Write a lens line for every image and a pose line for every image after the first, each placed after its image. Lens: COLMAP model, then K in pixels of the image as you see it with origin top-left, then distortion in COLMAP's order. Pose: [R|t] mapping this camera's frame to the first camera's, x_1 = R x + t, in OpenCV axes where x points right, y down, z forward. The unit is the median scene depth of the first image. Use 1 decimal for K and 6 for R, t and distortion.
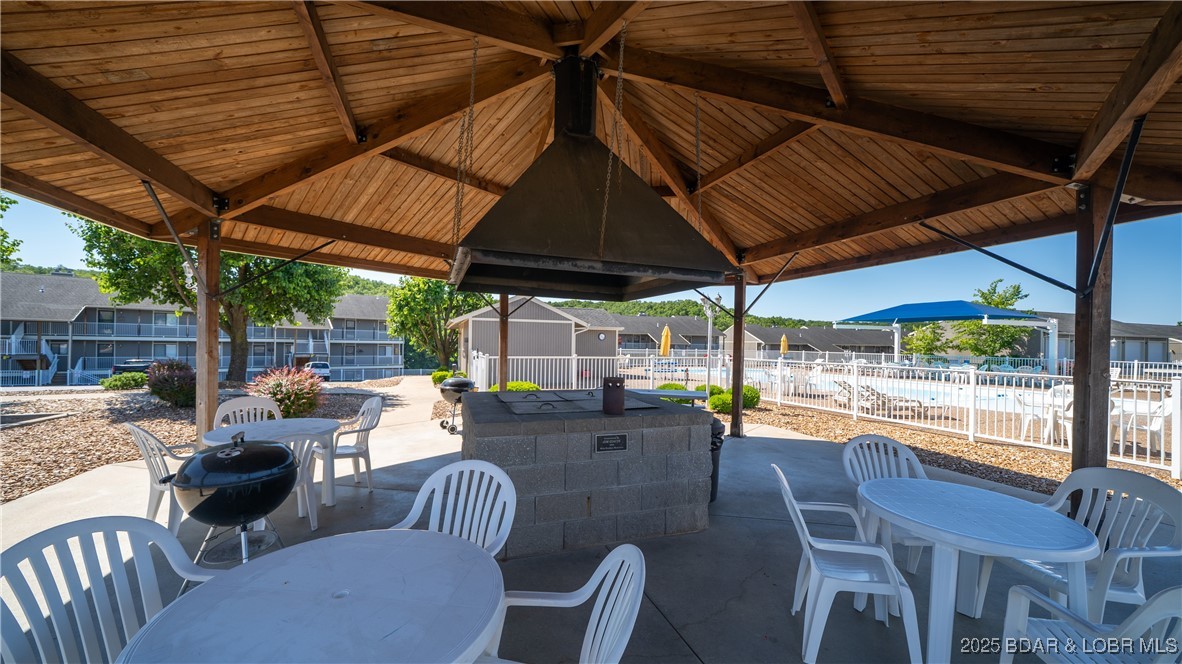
lens RADIAL K [[425.2, 0, 593.1], [0, 425.2, 341.4], [0, 0, 1]] dist [-0.011475, -0.000043]
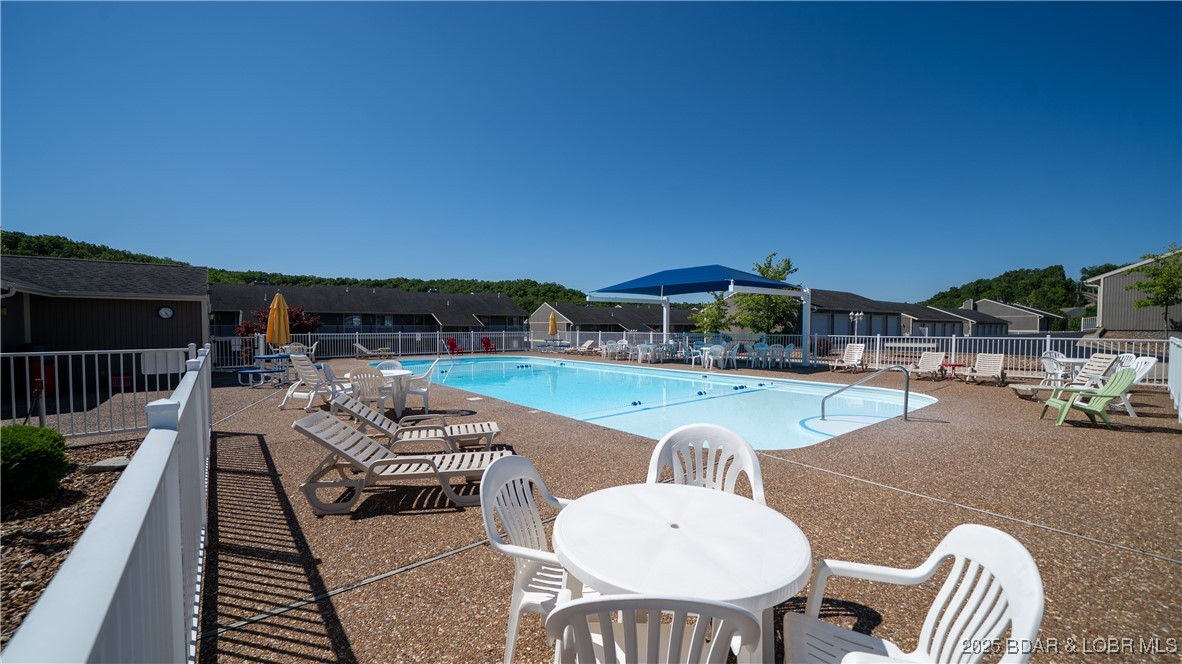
lens RADIAL K [[451.1, 0, 588.9], [0, 451.1, 335.1], [0, 0, 1]] dist [-0.000236, -0.000078]
pose [[0.941526, -0.022765, 0.336170, 0.217129], [0.014473, 0.999527, 0.027152, 0.006573], [-0.336629, -0.020699, 0.941410, 0.165238]]
